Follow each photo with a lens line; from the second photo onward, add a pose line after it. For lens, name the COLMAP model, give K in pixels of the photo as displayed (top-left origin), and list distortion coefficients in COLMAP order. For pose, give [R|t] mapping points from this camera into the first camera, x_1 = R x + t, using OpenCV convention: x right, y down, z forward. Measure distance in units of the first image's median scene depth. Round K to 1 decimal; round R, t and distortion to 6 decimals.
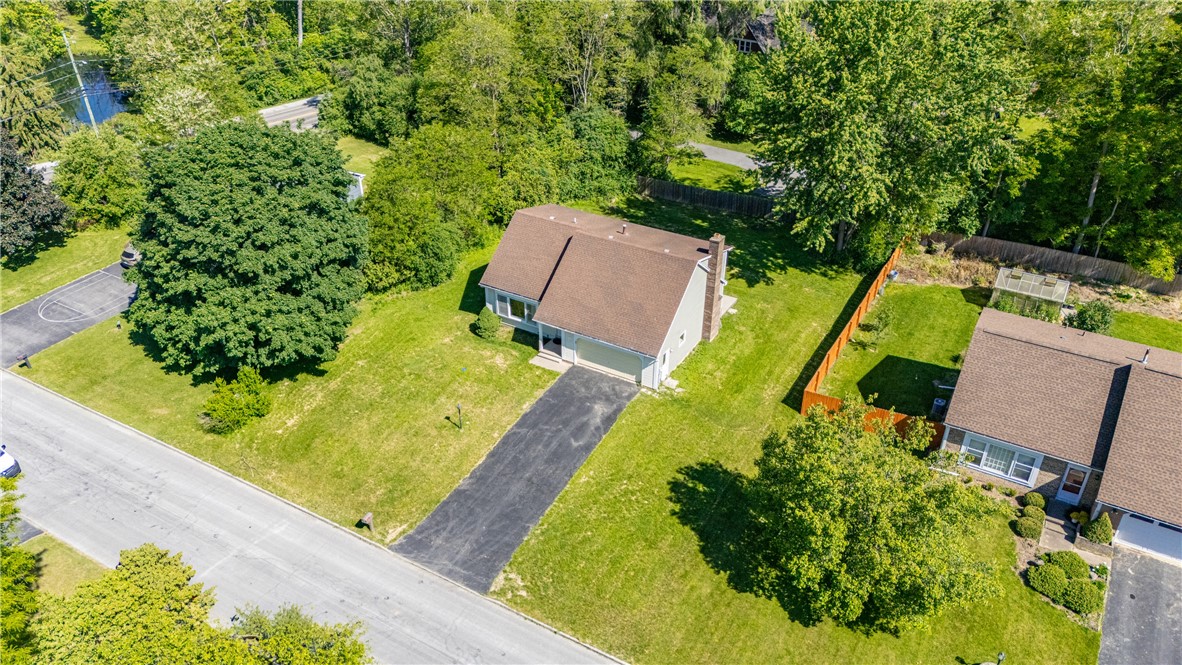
lens RADIAL K [[869.3, 0, 592.5], [0, 869.3, 333.2], [0, 0, 1]] dist [0.036415, -0.016471]
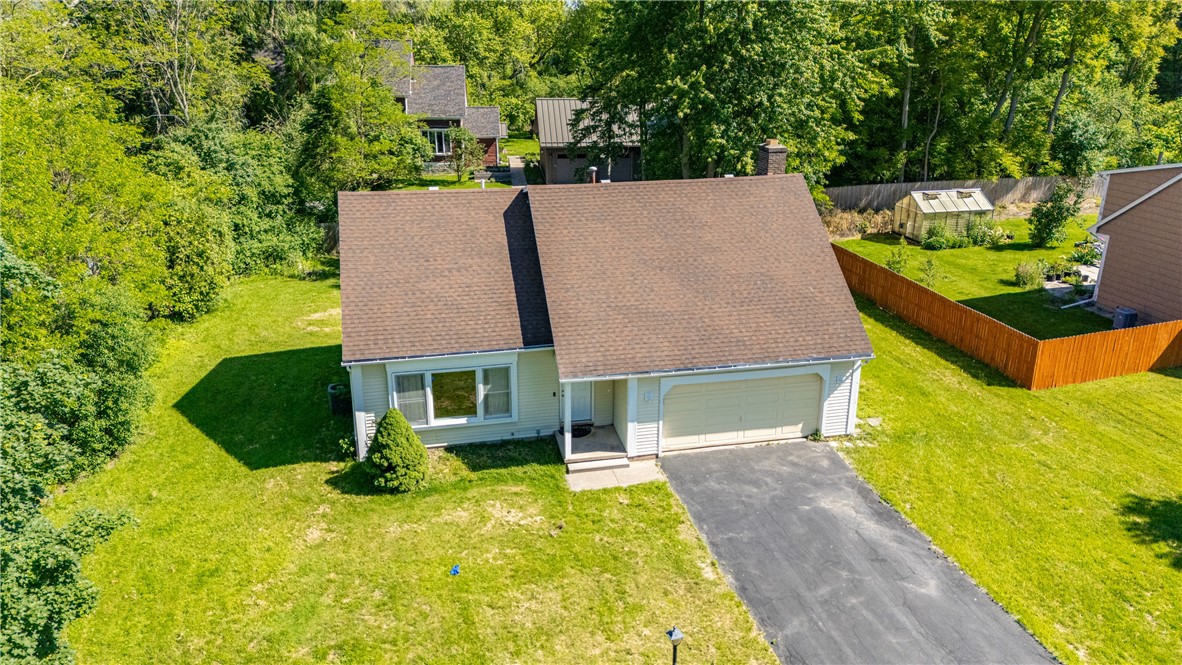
lens RADIAL K [[869.3, 0, 590.8], [0, 869.3, 330.1], [0, 0, 1]] dist [0.036415, -0.016471]
pose [[0.736218, -0.229672, 0.636580, -0.305237], [0.355911, 0.931461, -0.075557, -0.002601], [-0.575596, 0.282192, 0.767501, 0.666991]]
